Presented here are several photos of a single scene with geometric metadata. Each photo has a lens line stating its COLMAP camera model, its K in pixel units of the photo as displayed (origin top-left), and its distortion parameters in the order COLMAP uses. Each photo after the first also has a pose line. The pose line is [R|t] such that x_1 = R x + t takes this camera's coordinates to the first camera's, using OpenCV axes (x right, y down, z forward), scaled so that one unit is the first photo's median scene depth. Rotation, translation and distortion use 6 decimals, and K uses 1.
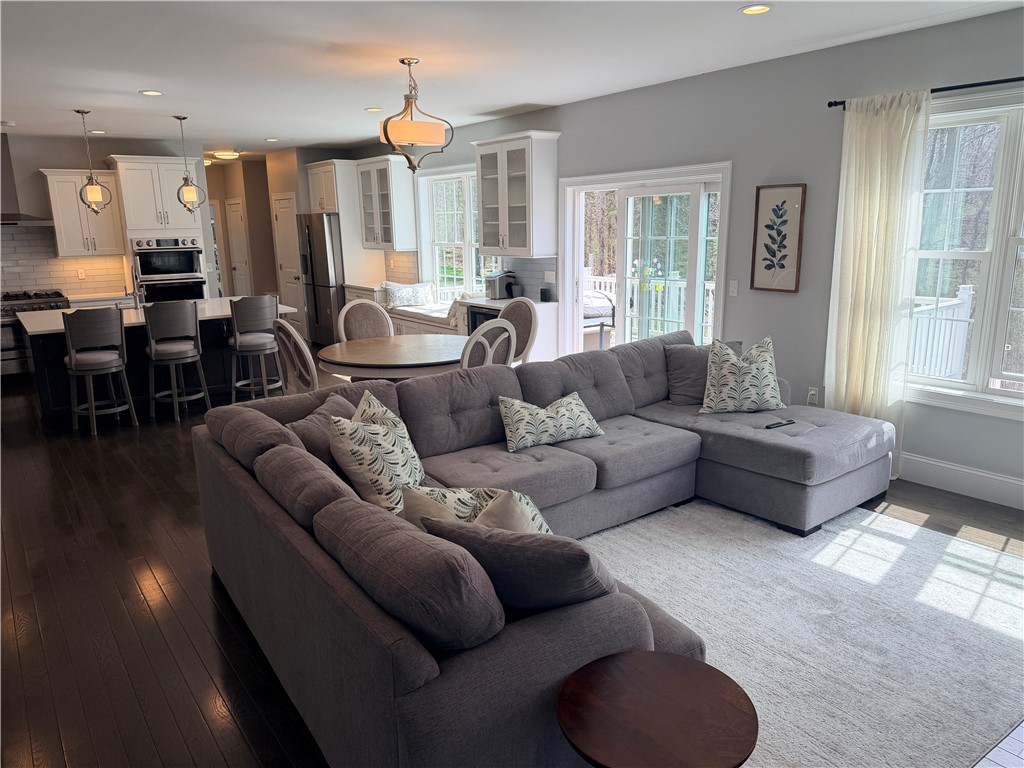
lens RADIAL K [[713.7, 0, 512.0], [0, 713.7, 384.0], [0, 0, 1]] dist [0.130528, -0.206042]
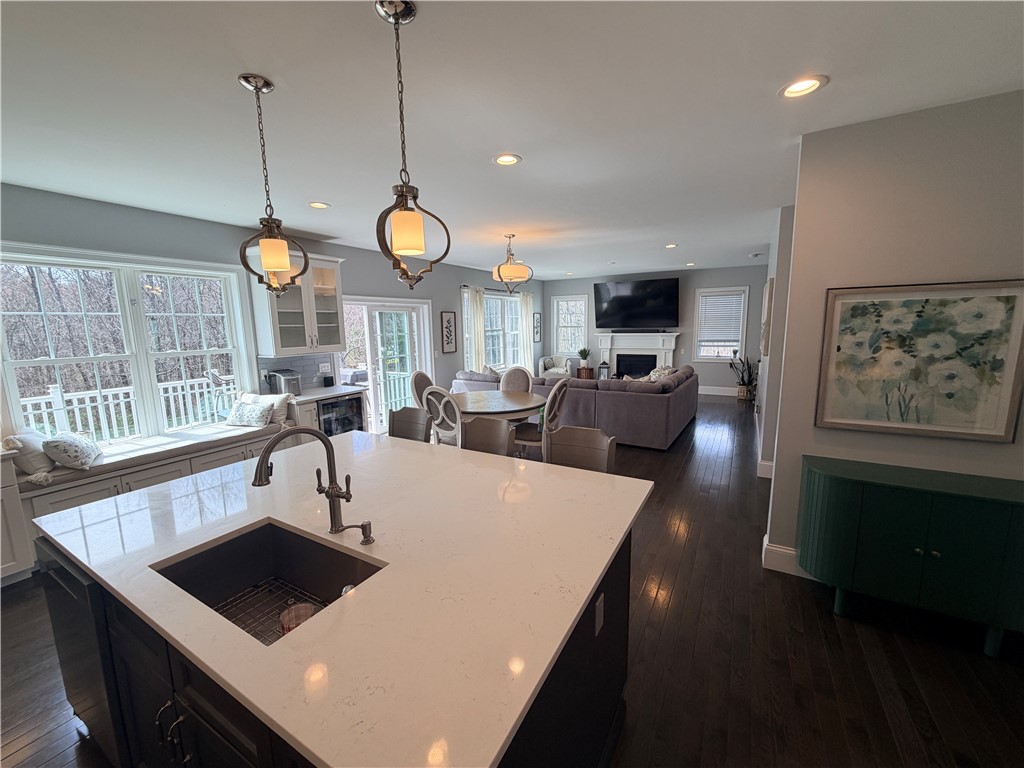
lens RADIAL K [[409.8, 0, 512.0], [0, 409.8, 384.0], [0, 0, 1]] dist [-0.000639, -0.000055]
pose [[-0.399594, -0.112163, 0.909804, -0.629989], [0.223066, 0.950756, 0.215184, -0.172814], [-0.889138, 0.288933, -0.354897, 0.819997]]
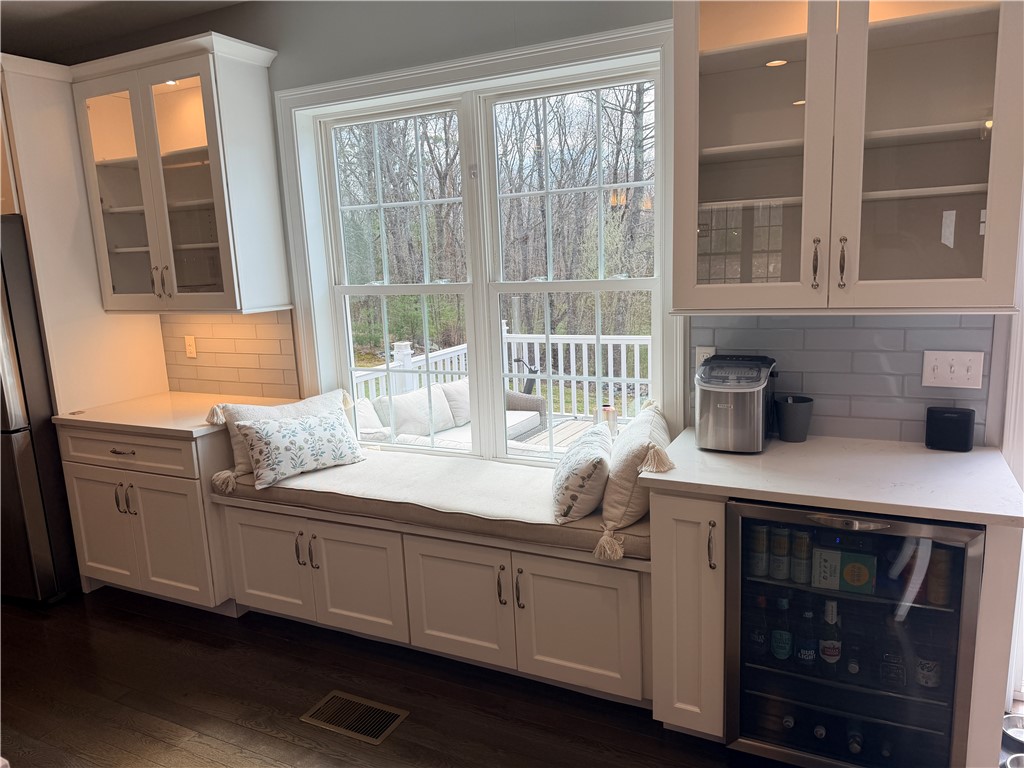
lens RADIAL K [[713.7, 0, 512.0], [0, 713.7, 384.0], [0, 0, 1]] dist [0.130528, -0.206042]
pose [[0.889402, -0.103300, 0.445302, -0.219189], [0.127140, 0.991597, -0.023909, -0.135191], [-0.439090, 0.077881, 0.895061, 0.676574]]
